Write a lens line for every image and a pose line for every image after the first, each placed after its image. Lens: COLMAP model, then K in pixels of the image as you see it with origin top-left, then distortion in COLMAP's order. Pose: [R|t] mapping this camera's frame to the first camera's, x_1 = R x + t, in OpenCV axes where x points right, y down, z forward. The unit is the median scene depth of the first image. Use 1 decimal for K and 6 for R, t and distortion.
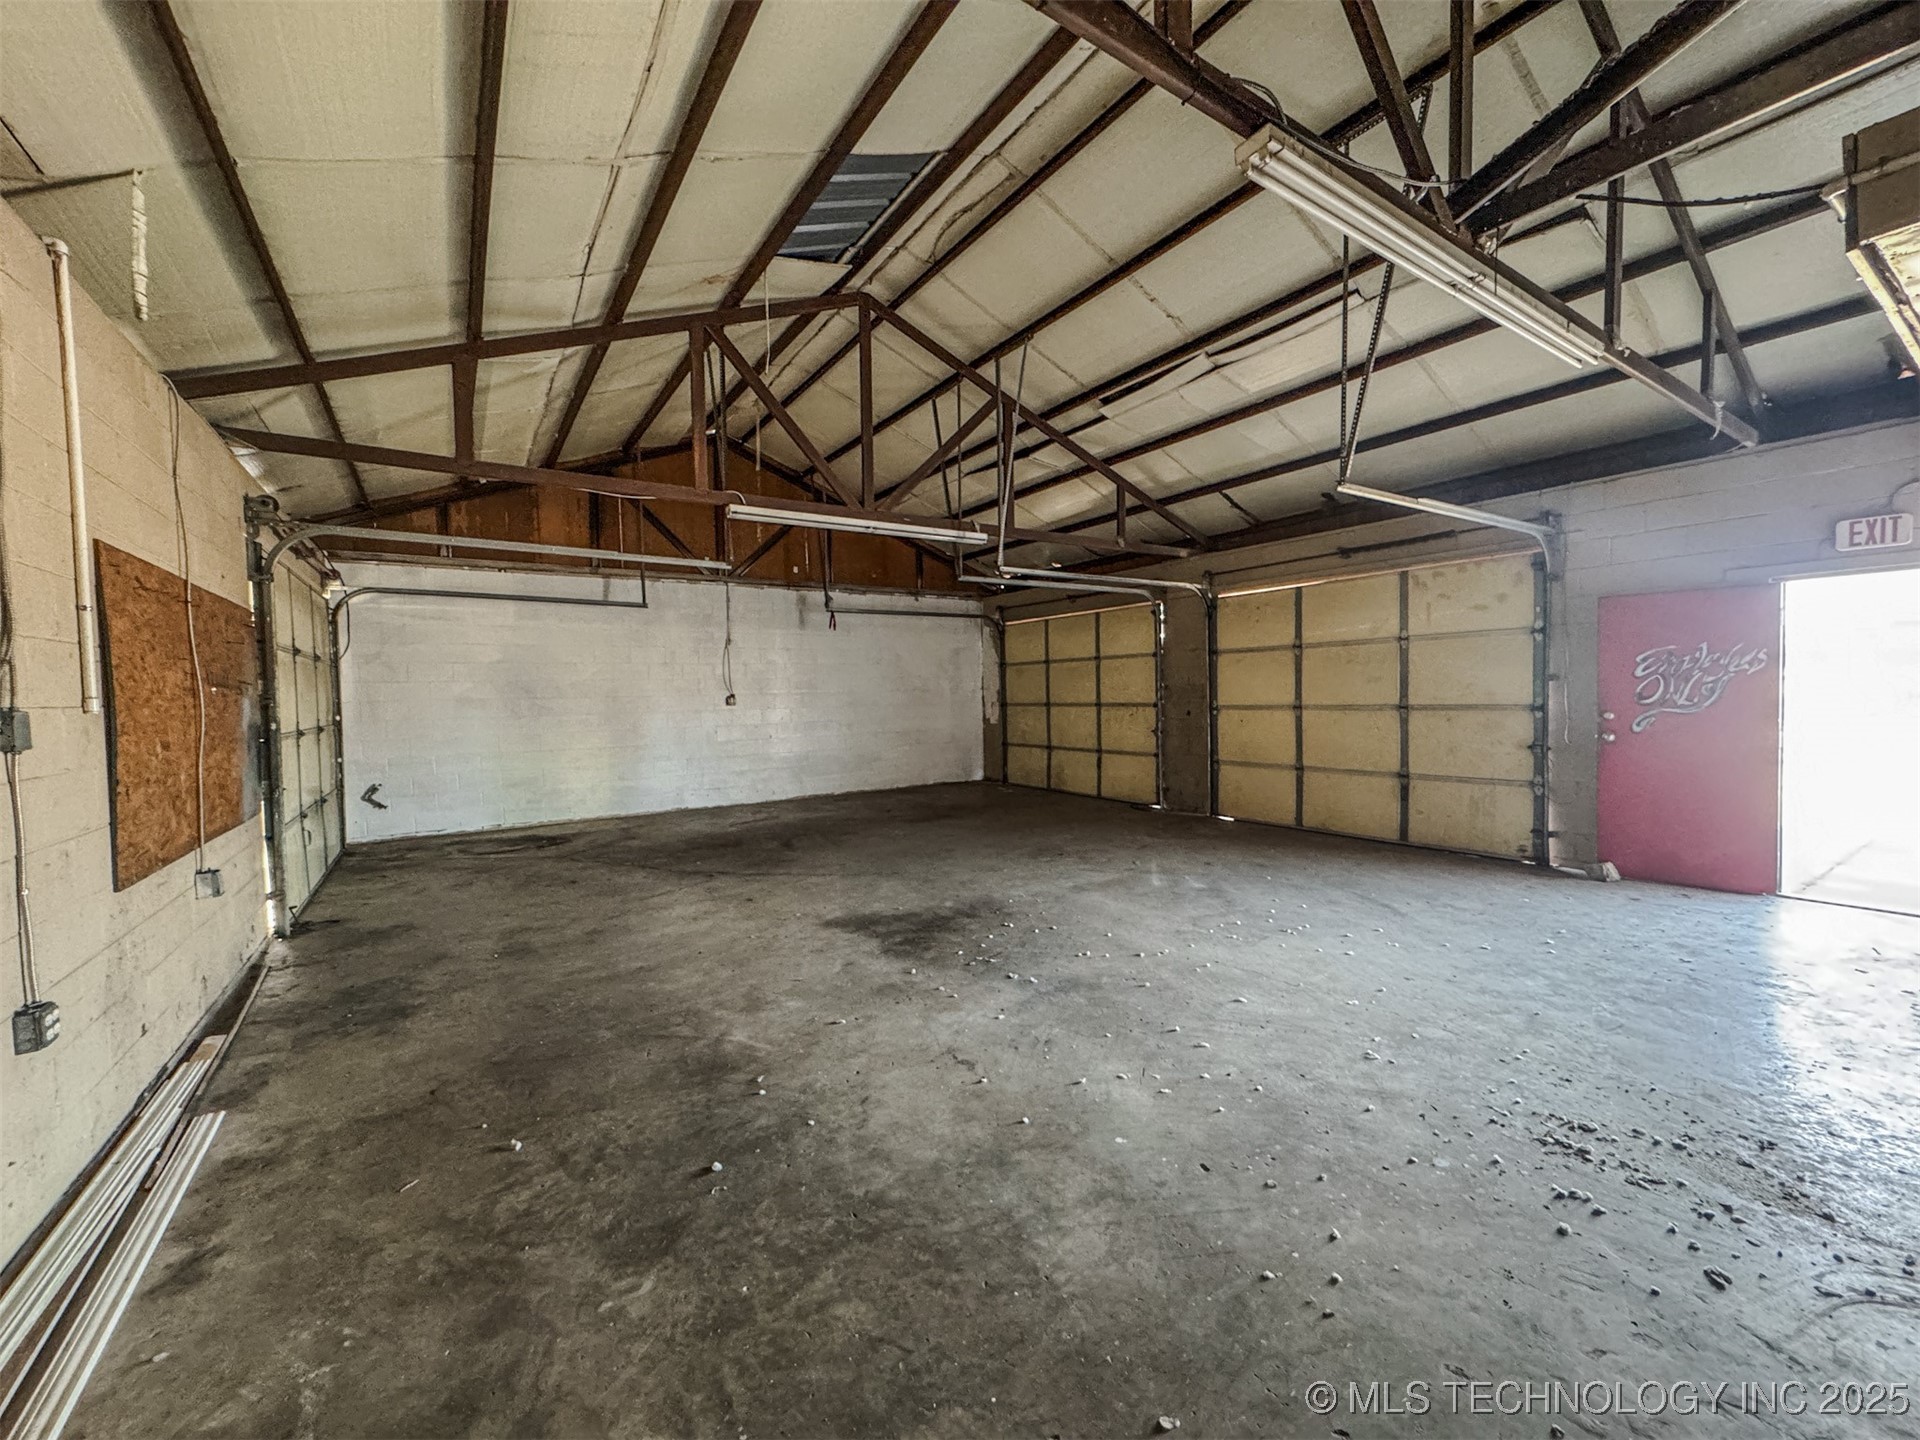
lens RADIAL K [[761.7, 0, 956.7], [0, 761.7, 716.9], [0, 0, 1]] dist [-0.002492, 0.000508]
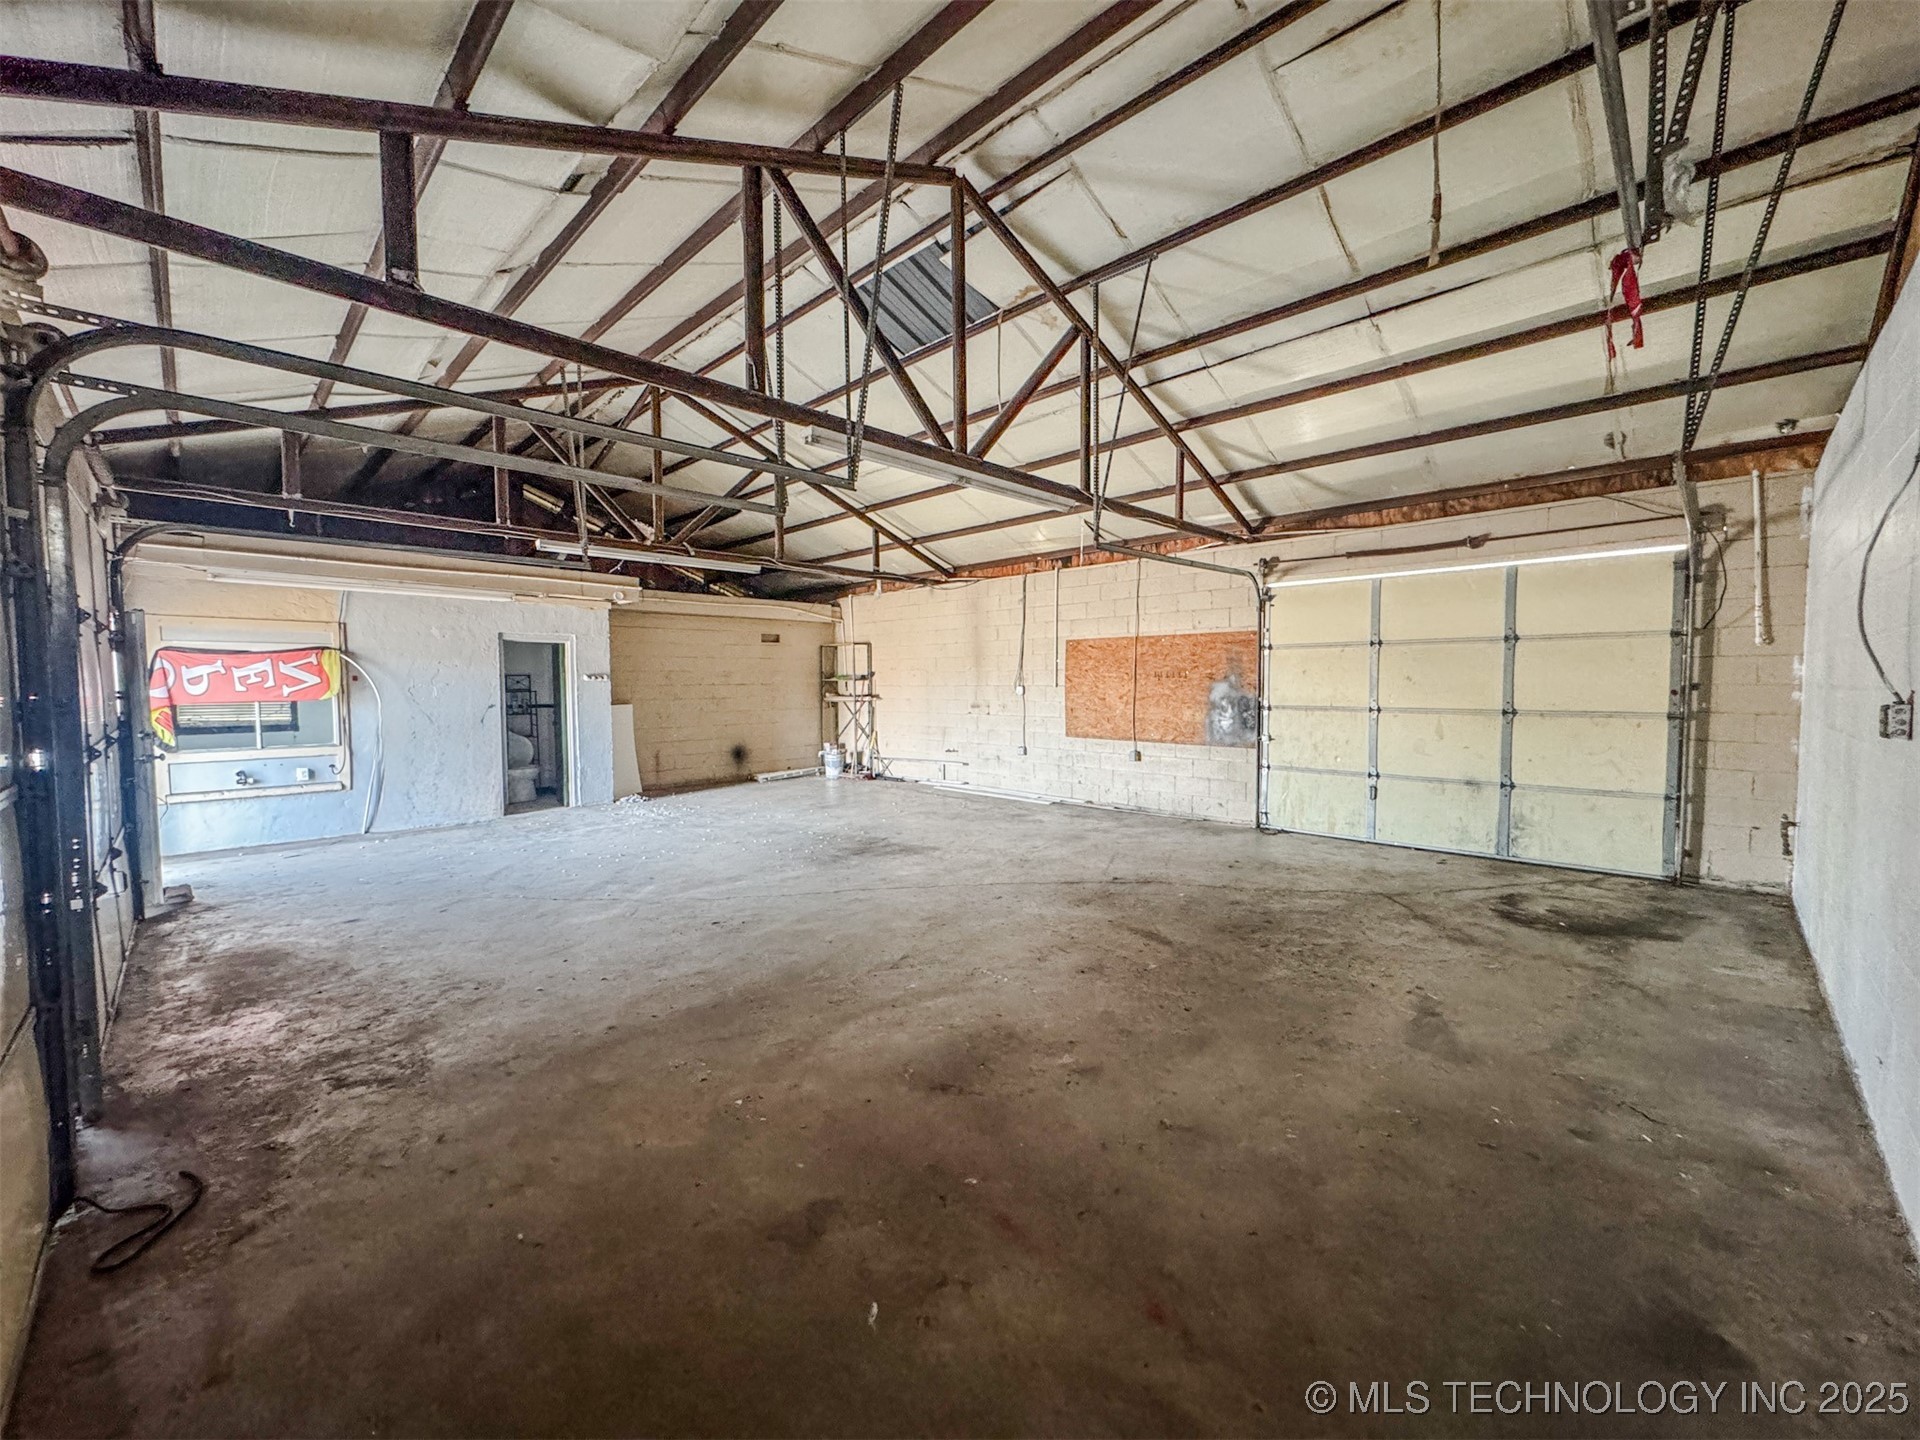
lens RADIAL K [[761.7, 0, 956.7], [0, 761.7, 716.9], [0, 0, 1]] dist [-0.002492, 0.000508]
pose [[-0.979367, 0.035432, -0.198958, 0.044342], [0.019123, 0.996341, 0.083301, -0.060739], [0.201181, 0.077778, -0.976461, 1.529767]]
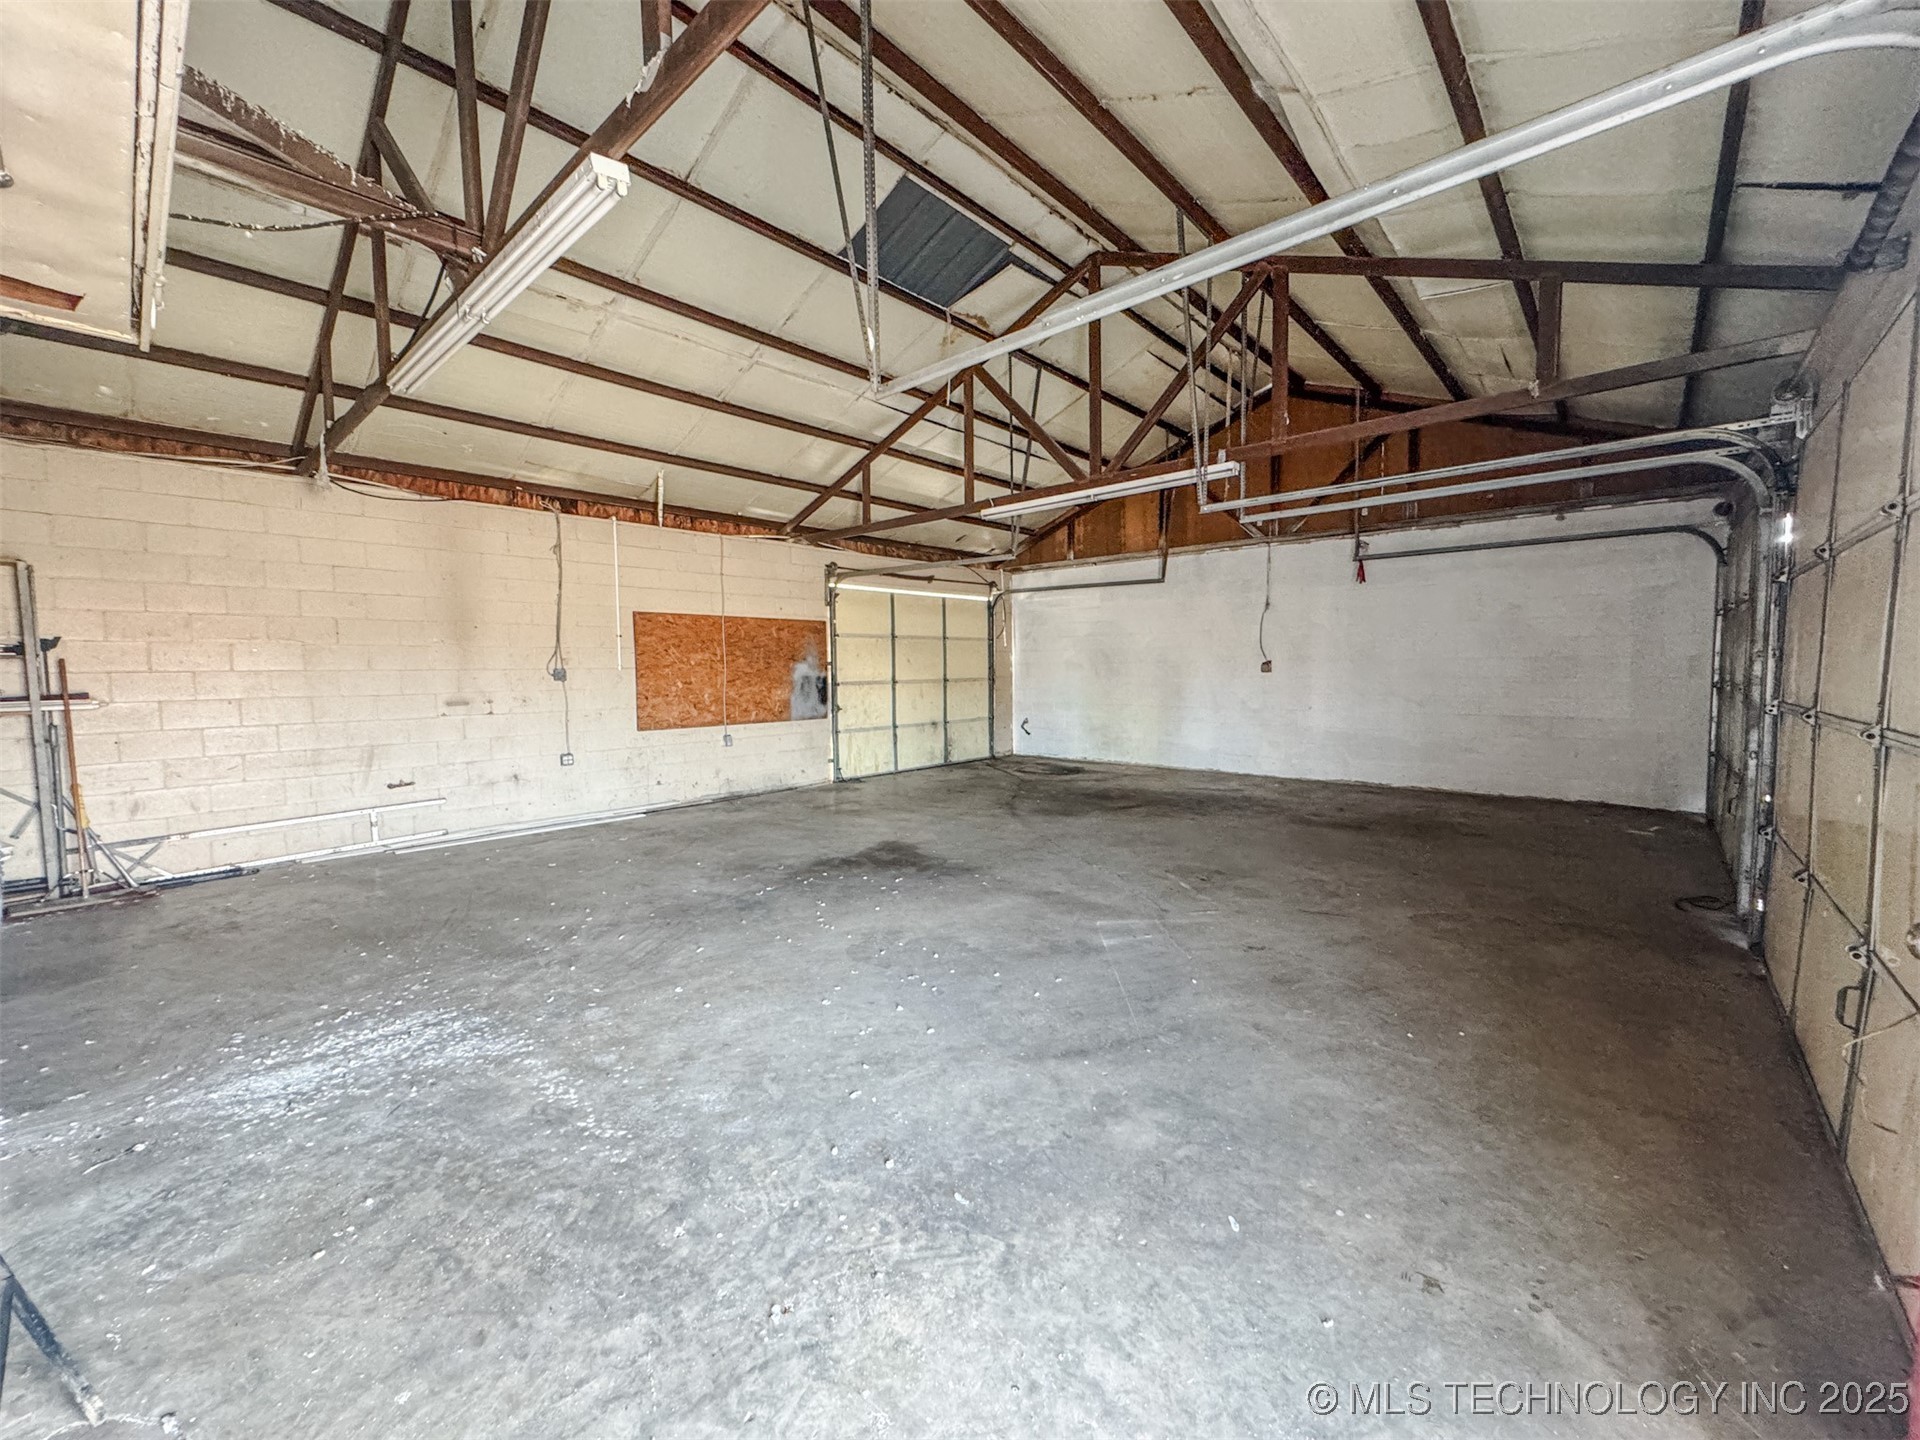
lens RADIAL K [[761.7, 0, 956.7], [0, 761.7, 716.9], [0, 0, 1]] dist [-0.002492, 0.000508]
pose [[0.248344, 0.082105, -0.965186, 0.703824], [-0.027276, 0.996599, 0.077759, -0.030037], [0.968288, 0.007016, 0.249739, 0.502634]]
